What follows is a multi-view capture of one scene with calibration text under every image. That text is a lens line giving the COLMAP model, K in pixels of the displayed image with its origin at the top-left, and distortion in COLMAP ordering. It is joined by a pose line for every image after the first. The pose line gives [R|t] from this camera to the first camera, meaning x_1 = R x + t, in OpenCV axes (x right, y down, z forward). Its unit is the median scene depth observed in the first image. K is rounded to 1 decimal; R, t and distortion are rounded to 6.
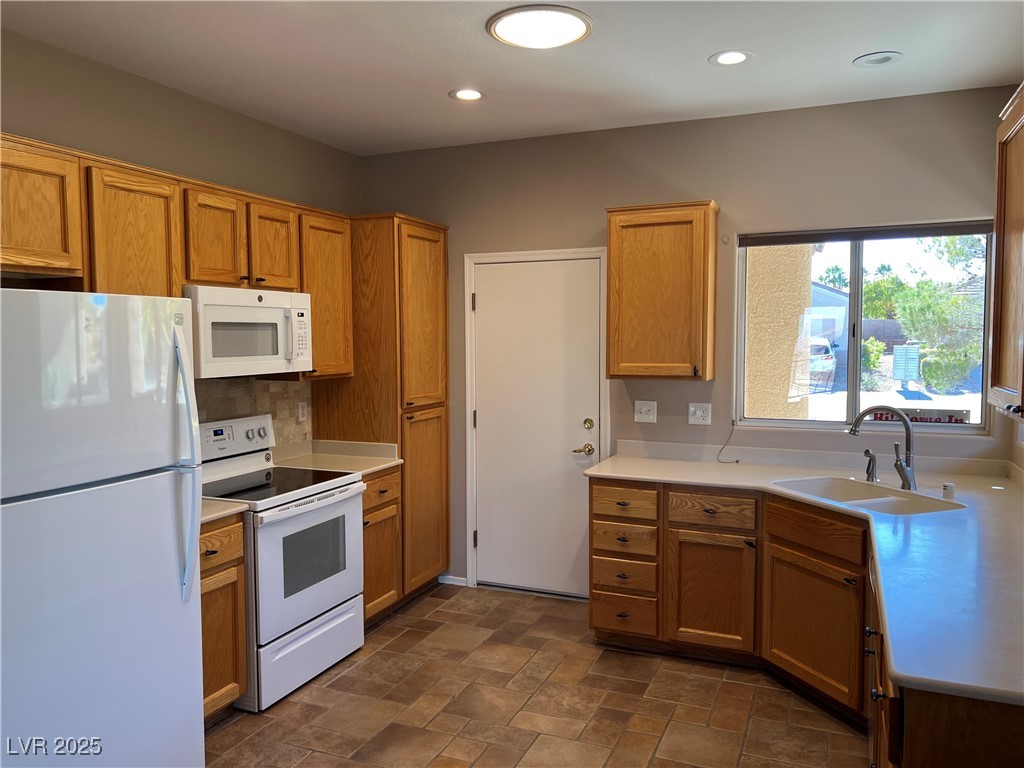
lens RADIAL K [[770.3, 0, 512.0], [0, 770.3, 384.0], [0, 0, 1]] dist [0.093727, -0.005089]
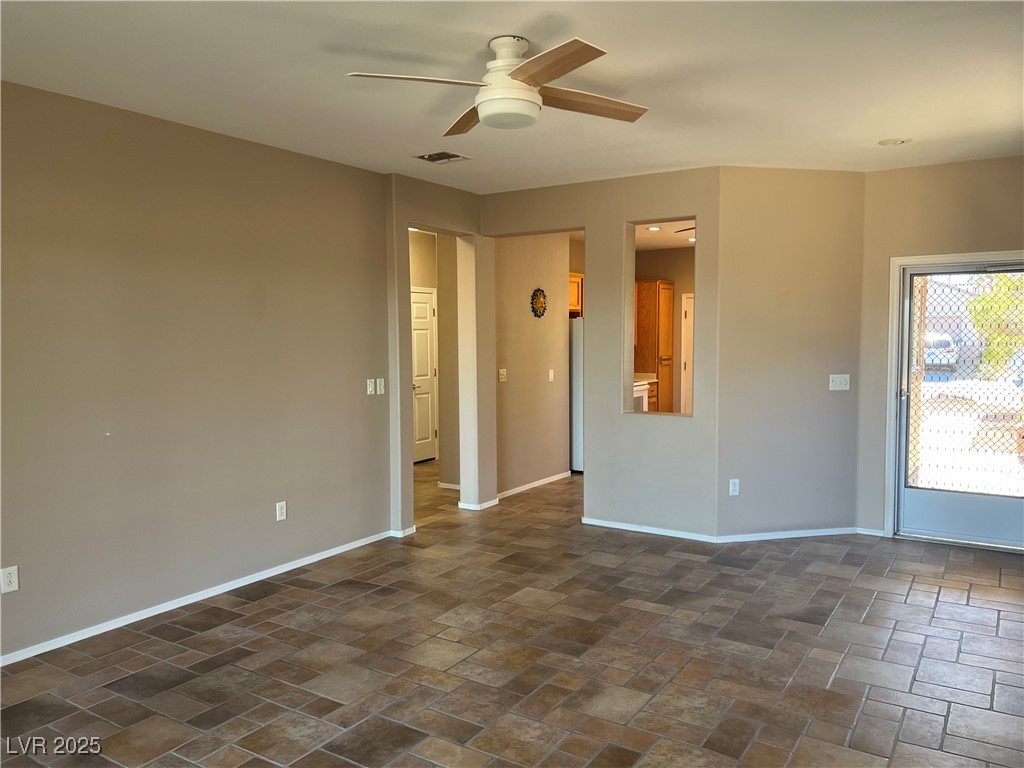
lens RADIAL K [[770.3, 0, 512.0], [0, 770.3, 384.0], [0, 0, 1]] dist [0.093727, -0.005089]
pose [[0.986079, 0.010326, -0.165955, -0.189723], [-0.010028, 0.999946, 0.002636, 0.108160], [0.165973, -0.000935, 0.986130, -1.481007]]
